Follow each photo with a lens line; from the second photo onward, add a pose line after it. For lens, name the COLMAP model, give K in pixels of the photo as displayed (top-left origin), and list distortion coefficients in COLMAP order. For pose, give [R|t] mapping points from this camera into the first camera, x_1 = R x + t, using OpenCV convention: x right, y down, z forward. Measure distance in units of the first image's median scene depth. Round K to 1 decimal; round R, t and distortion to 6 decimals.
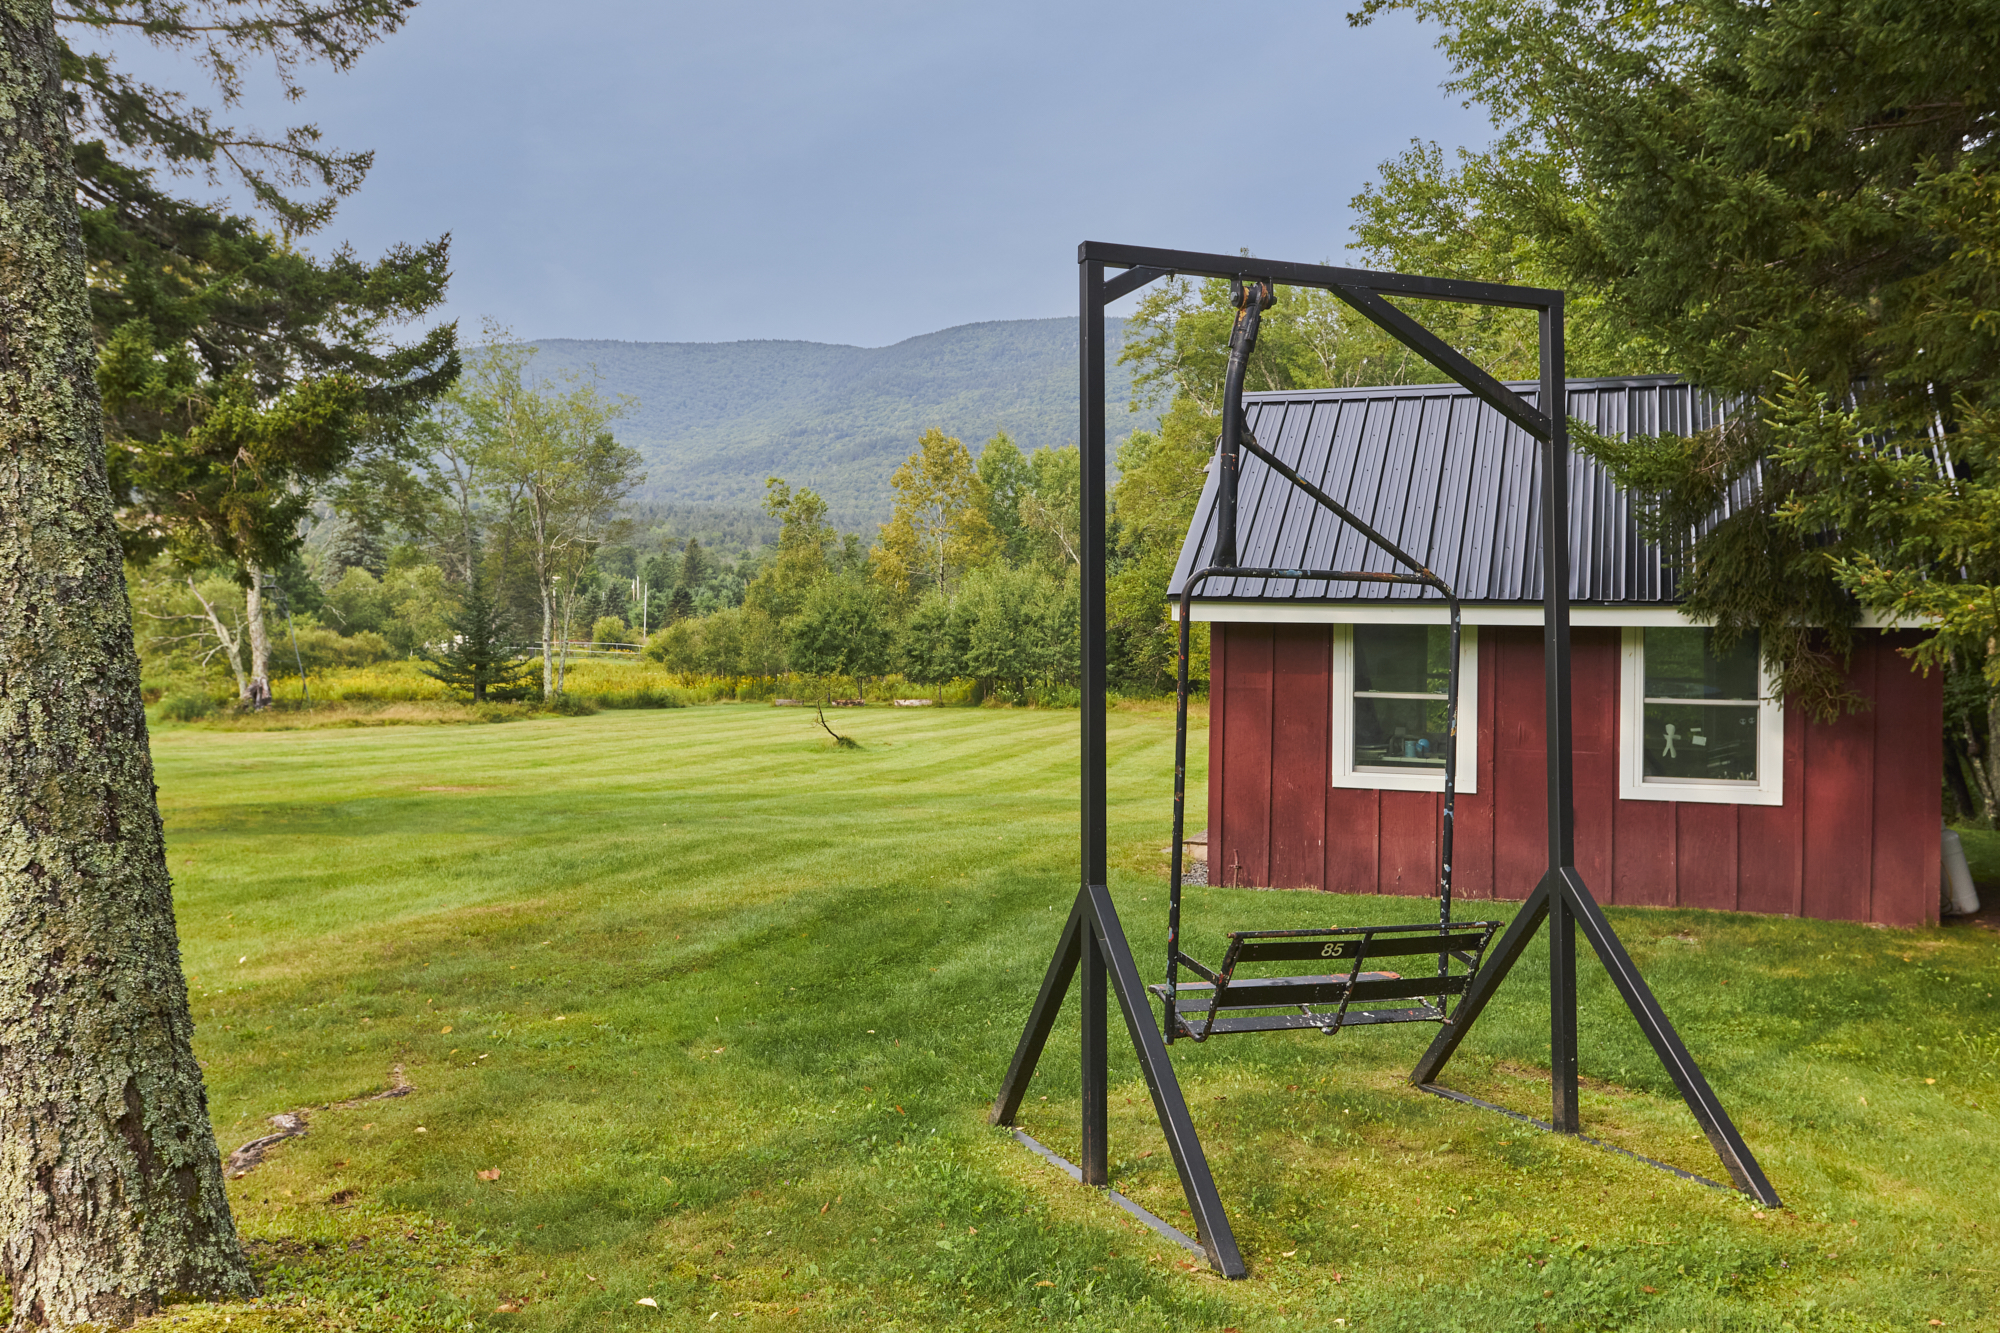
lens RADIAL K [[1765.6, 0, 1006.3], [0, 1765.6, 648.0], [0, 0, 1]] dist [-0.016325, 0.004467]
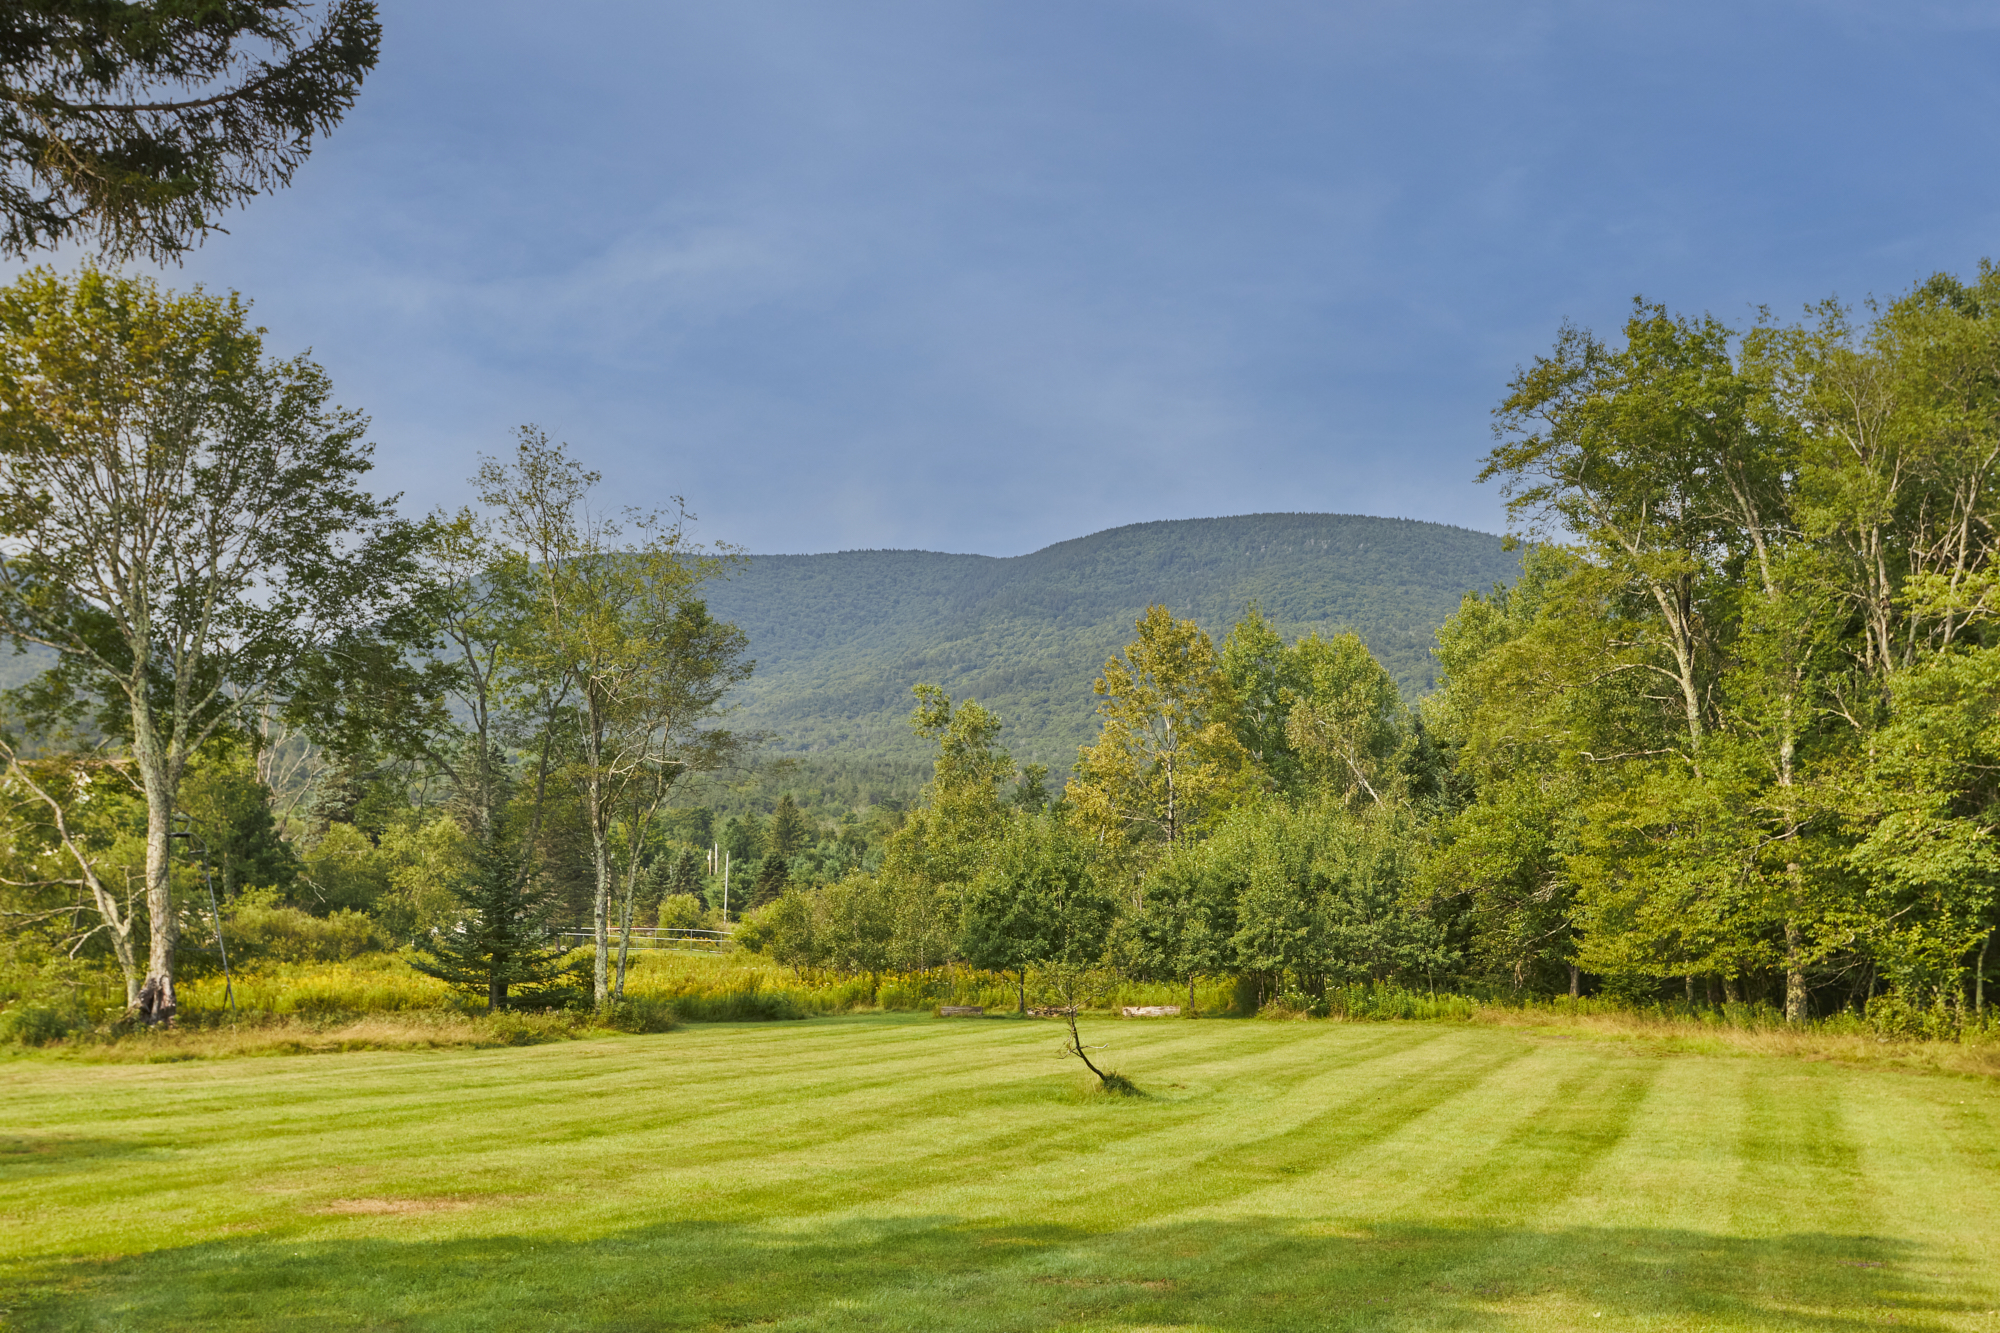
lens RADIAL K [[2205.5, 0, 985.9], [0, 2205.5, 668.3], [0, 0, 1]] dist [0.039225, 0.000000]
pose [[0.996609, -0.013457, -0.081177, -0.045398], [0.003512, 0.992593, -0.121435, 0.004058], [0.082210, 0.120738, 0.989274, 0.171108]]
